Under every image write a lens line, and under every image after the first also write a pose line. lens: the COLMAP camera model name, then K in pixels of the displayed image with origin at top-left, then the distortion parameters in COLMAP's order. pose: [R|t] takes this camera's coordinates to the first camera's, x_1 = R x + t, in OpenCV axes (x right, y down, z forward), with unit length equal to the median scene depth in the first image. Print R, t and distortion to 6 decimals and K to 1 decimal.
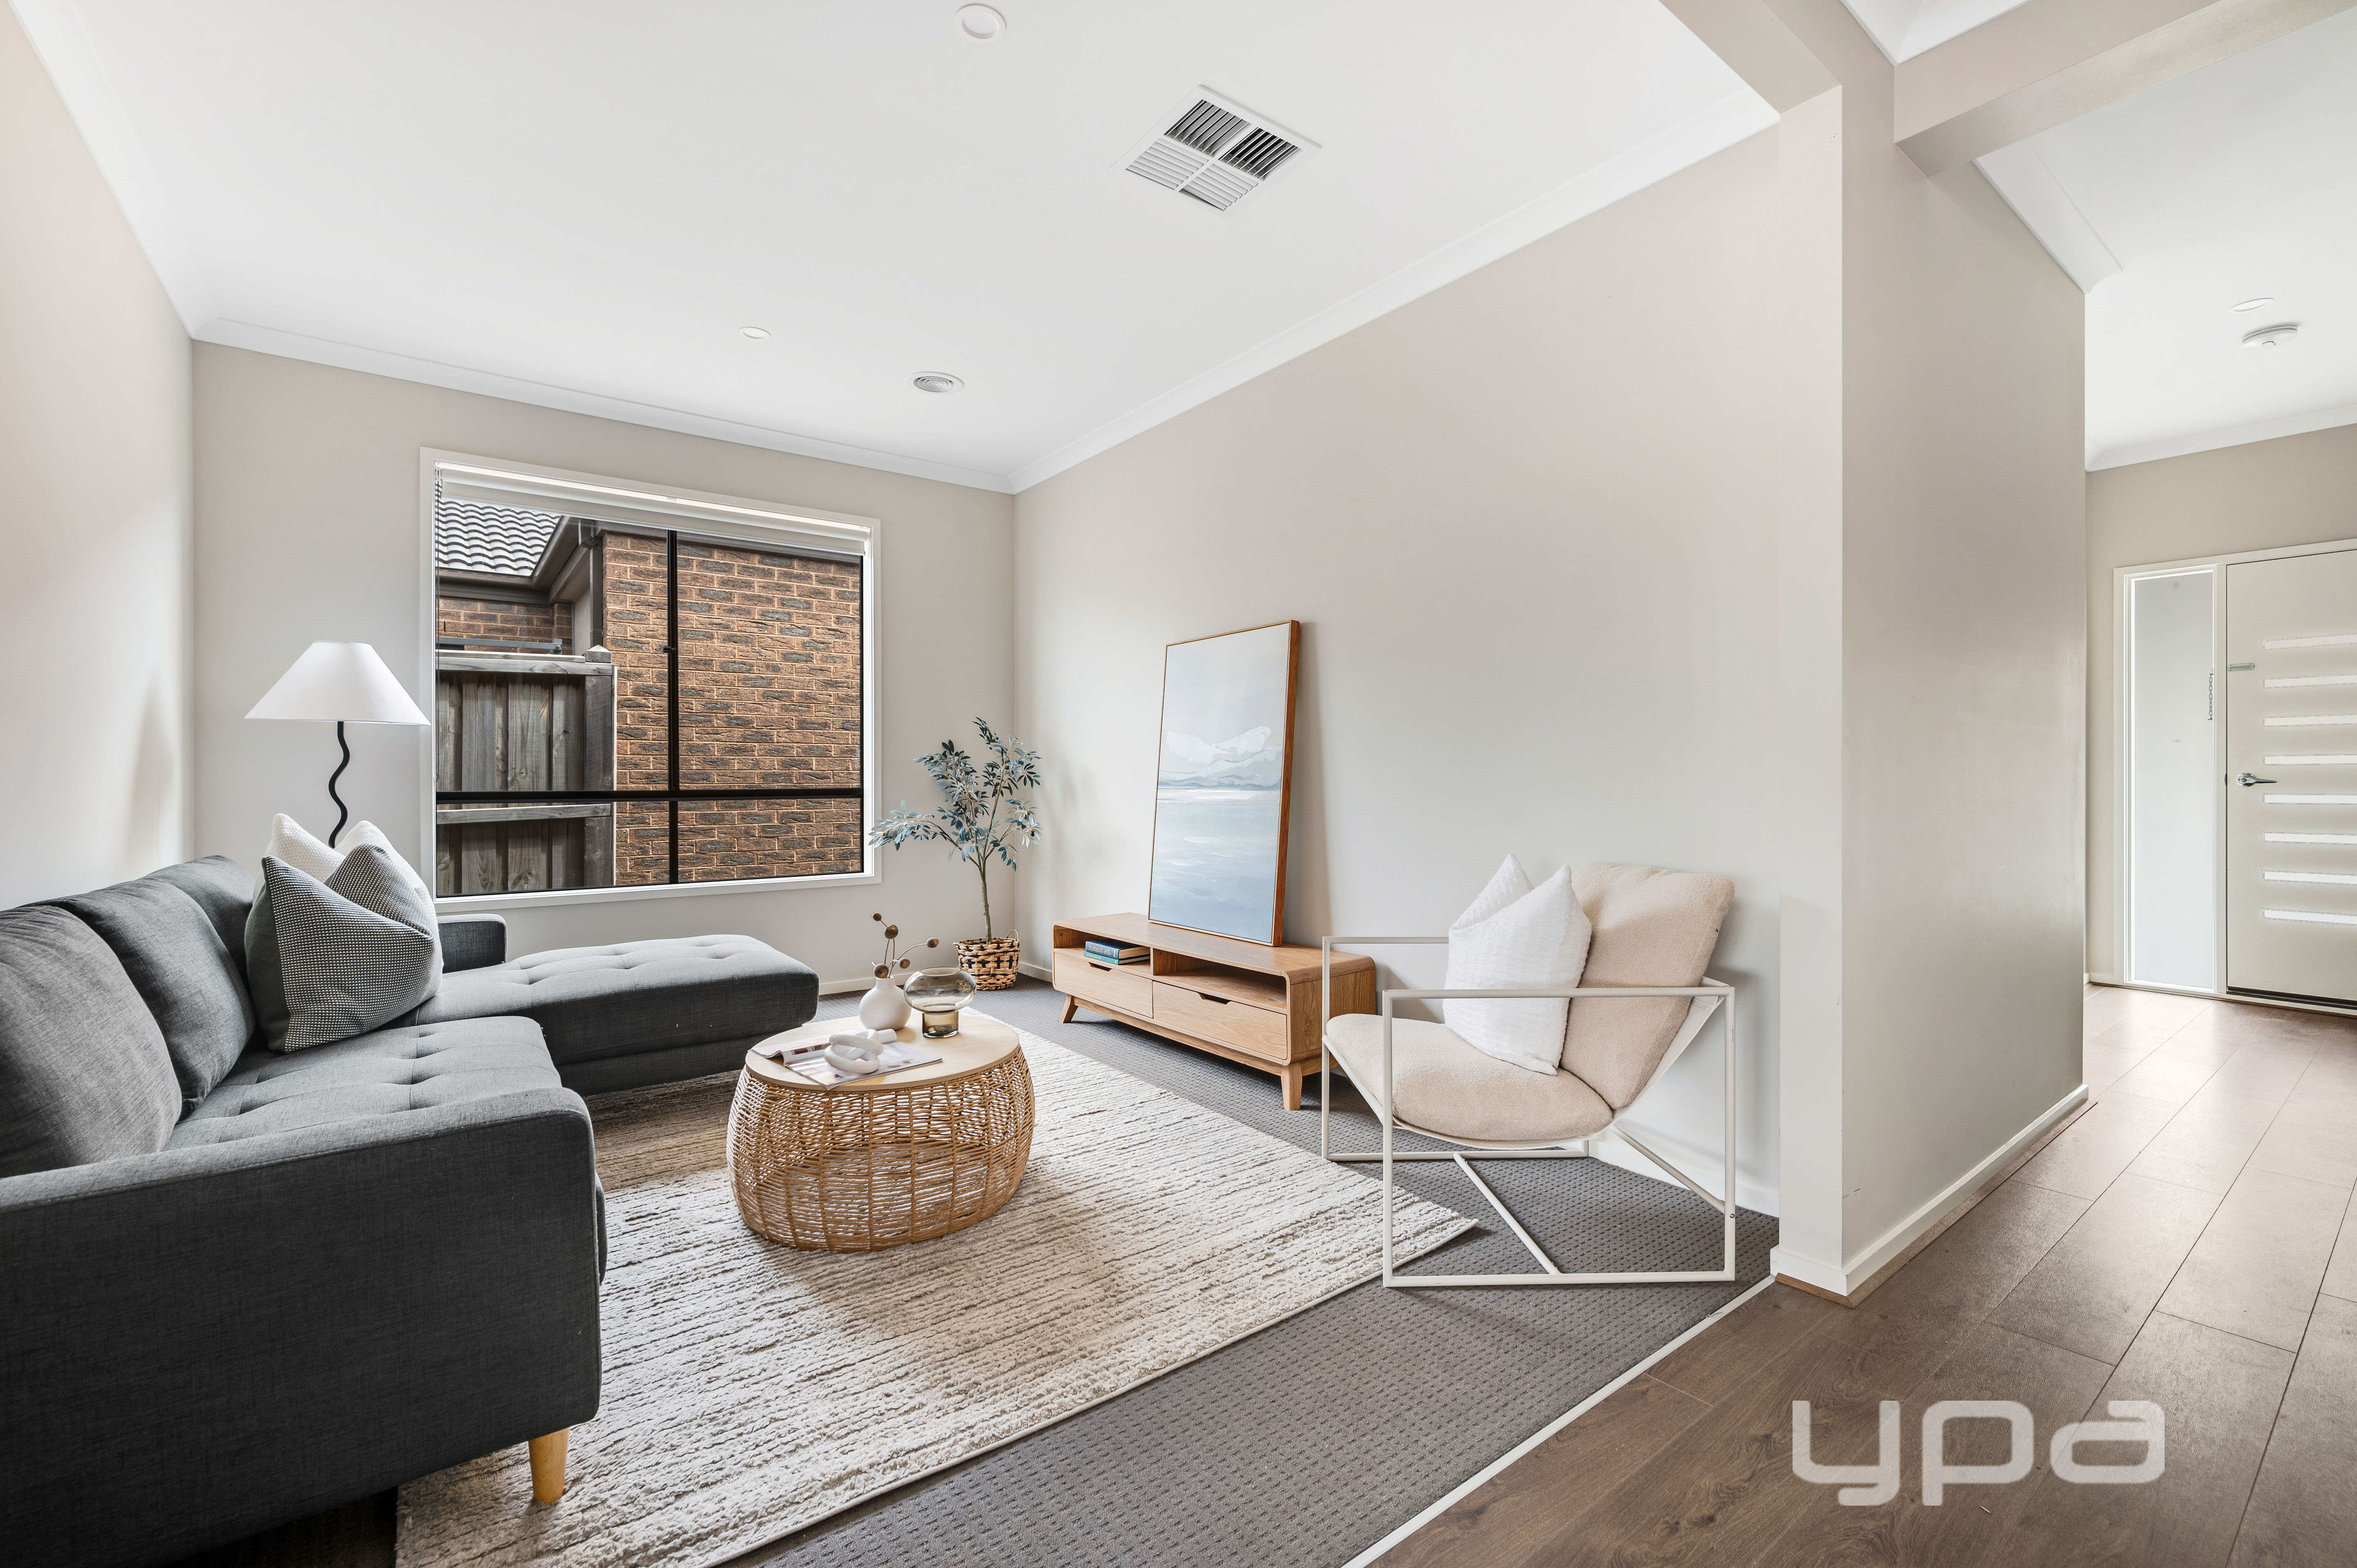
lens RADIAL K [[982.2, 0, 1199.1], [0, 982.2, 783.0], [0, 0, 1]] dist [-0.007929, 0.002074]
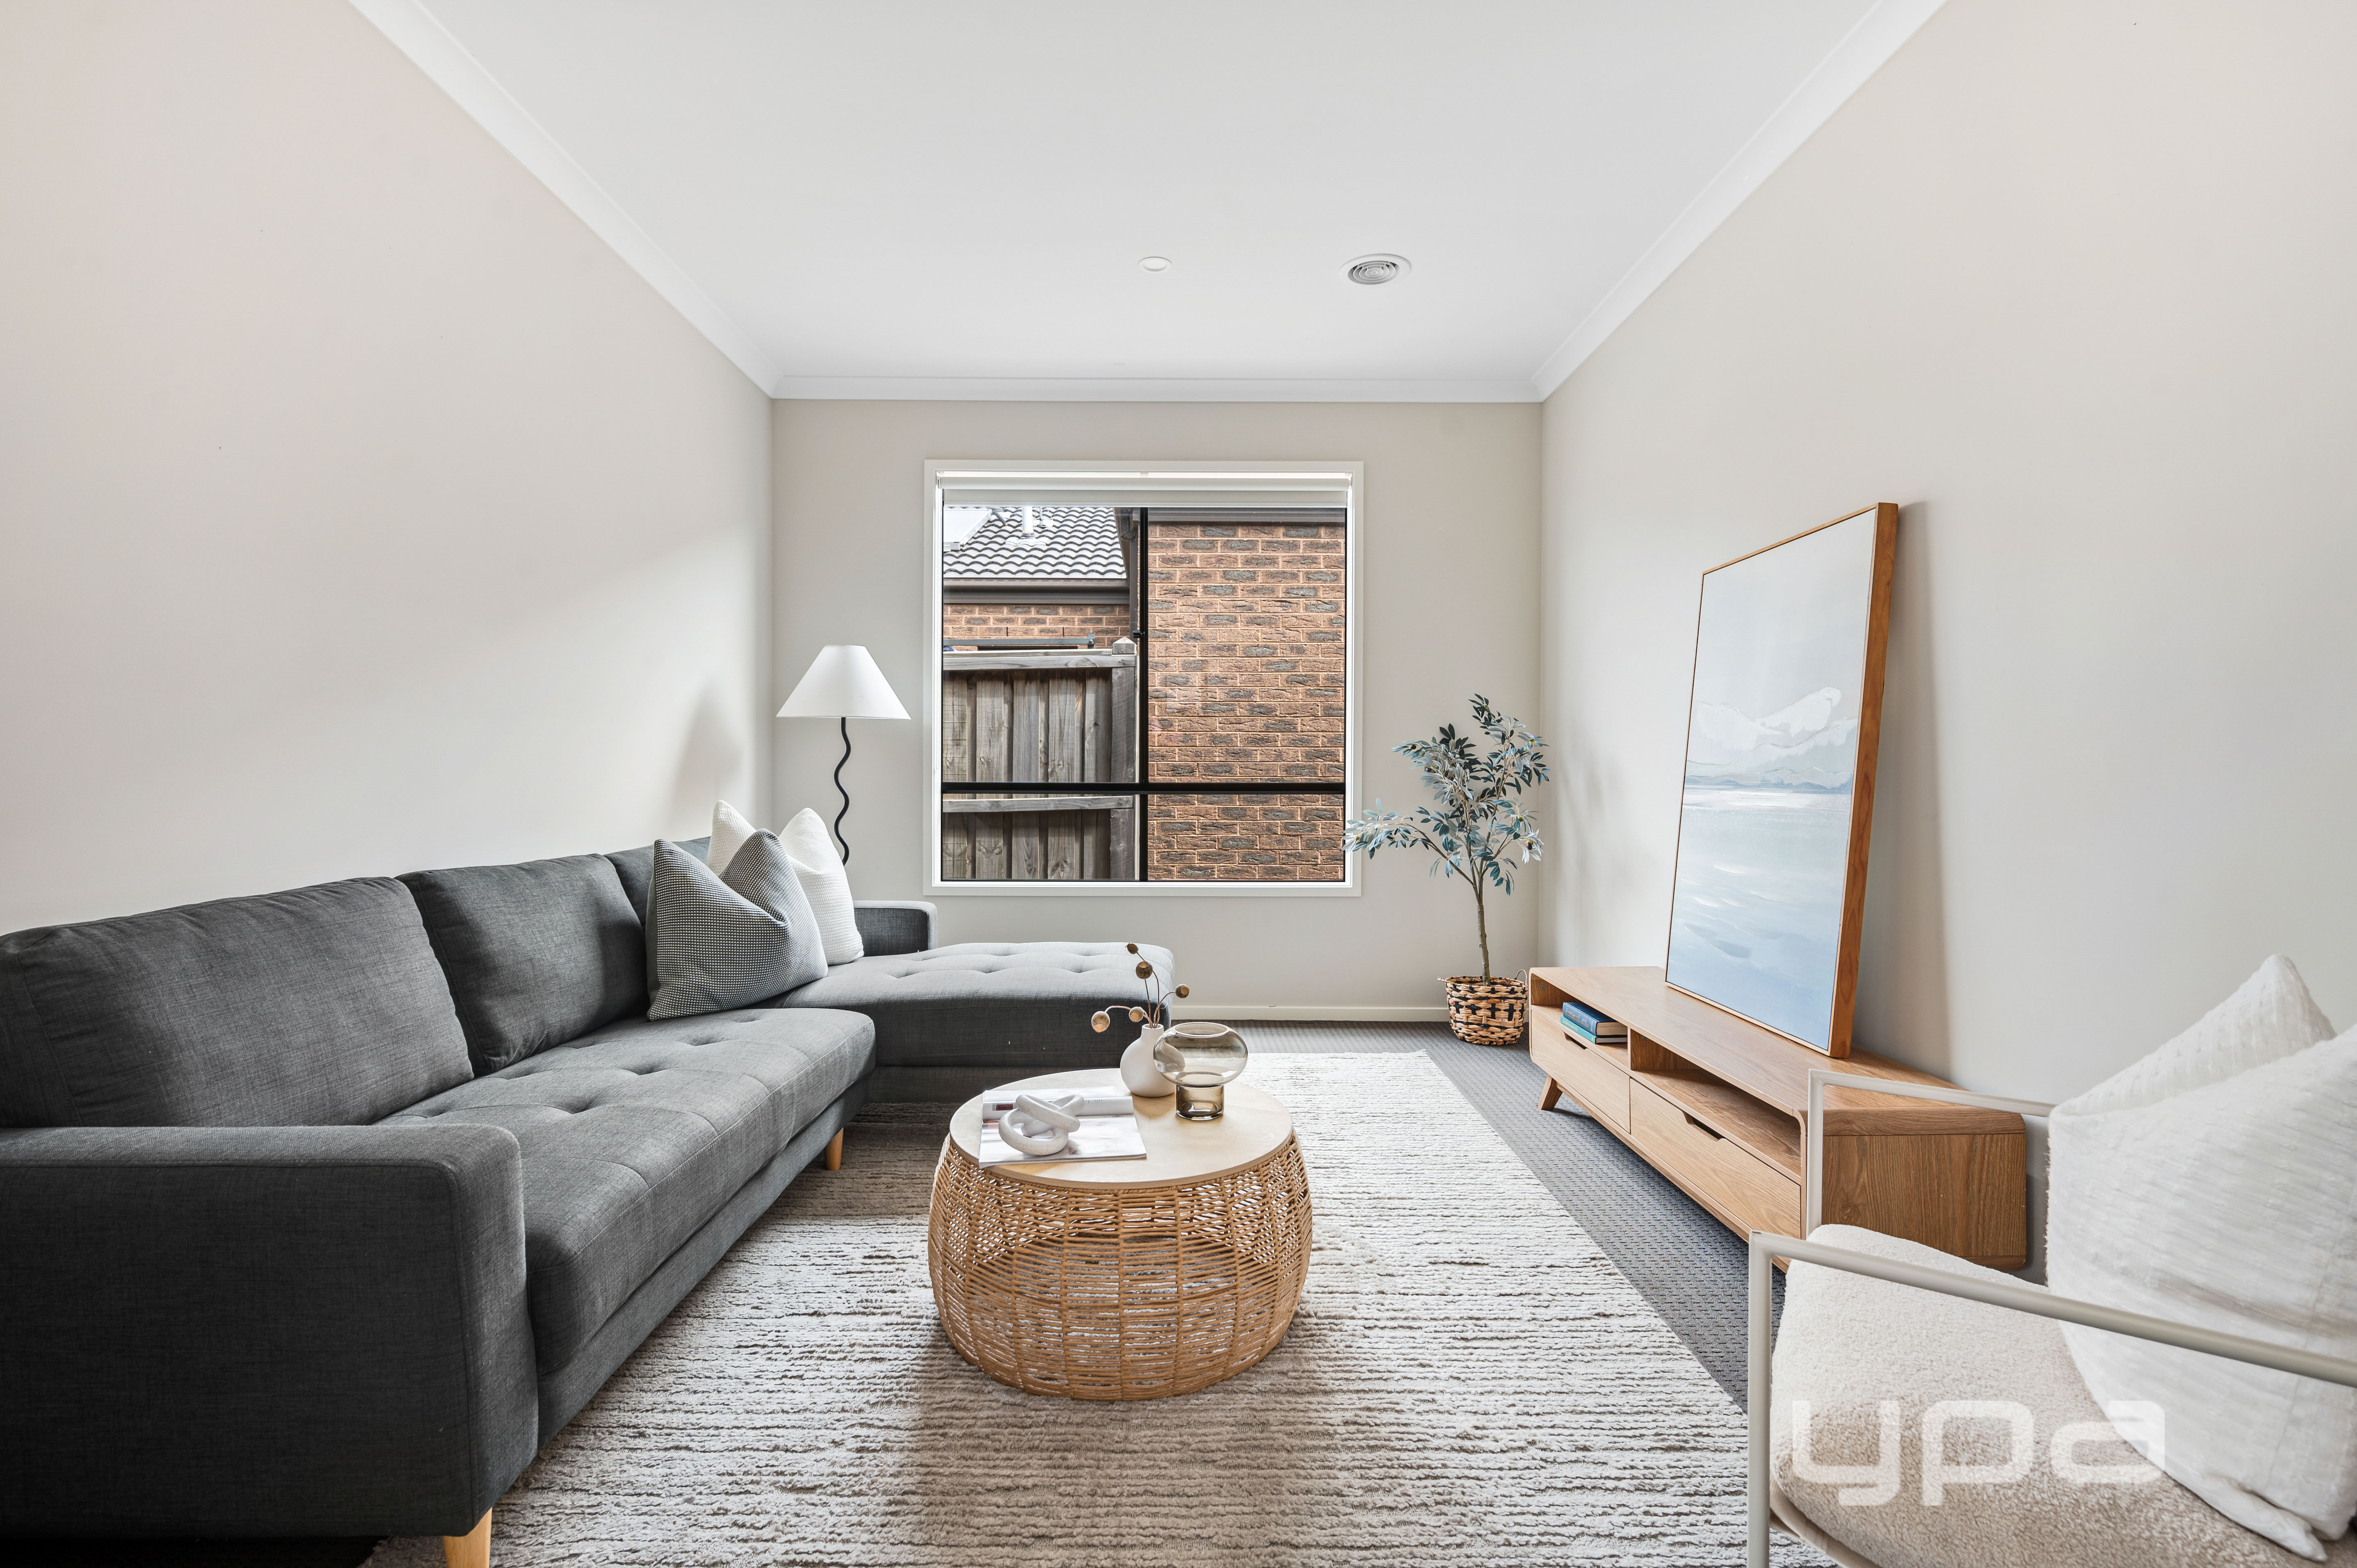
lens RADIAL K [[1076.4, 0, 1199.0], [0, 1076.4, 783.2], [0, 0, 1]] dist [-0.001036, 0.000476]
pose [[0.795293, 0.011109, -0.606123, 0.154940], [-0.007616, 0.999936, 0.008334, -0.001792], [0.606177, -0.002012, 0.795327, 0.235081]]
